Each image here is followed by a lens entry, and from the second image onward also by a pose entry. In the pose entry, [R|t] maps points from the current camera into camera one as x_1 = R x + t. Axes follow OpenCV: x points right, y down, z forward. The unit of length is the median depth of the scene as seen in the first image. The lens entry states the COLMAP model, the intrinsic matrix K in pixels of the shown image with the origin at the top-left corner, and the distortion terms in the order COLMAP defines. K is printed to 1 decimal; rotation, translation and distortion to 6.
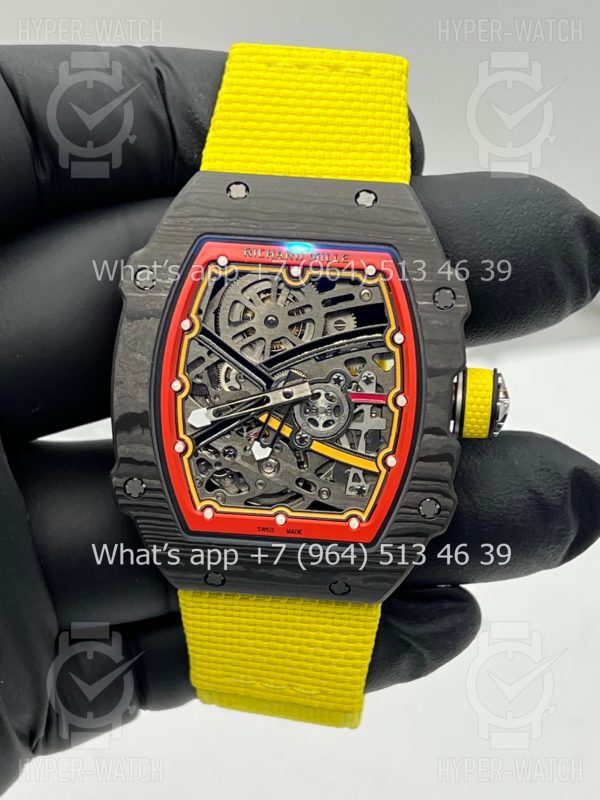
lens RADIAL K [[1930.7, 0, 296.2], [0, 1930.7, 395.6], [0, 0, 1]] dist [0.232212, 0.000000]
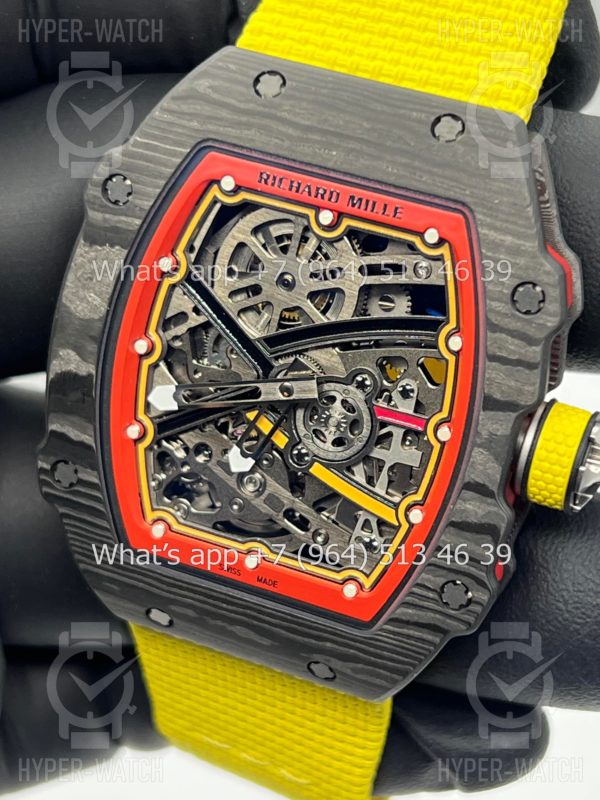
lens RADIAL K [[1930.7, 0, 299.0], [0, 1930.7, 400.2], [0, 0, 1]] dist [0.232212, 0.000000]
pose [[0.955229, 0.198844, -0.219086, 0.151106], [-0.176056, 0.977132, 0.119235, -0.080040], [0.237785, -0.075326, 0.968393, 0.328648]]
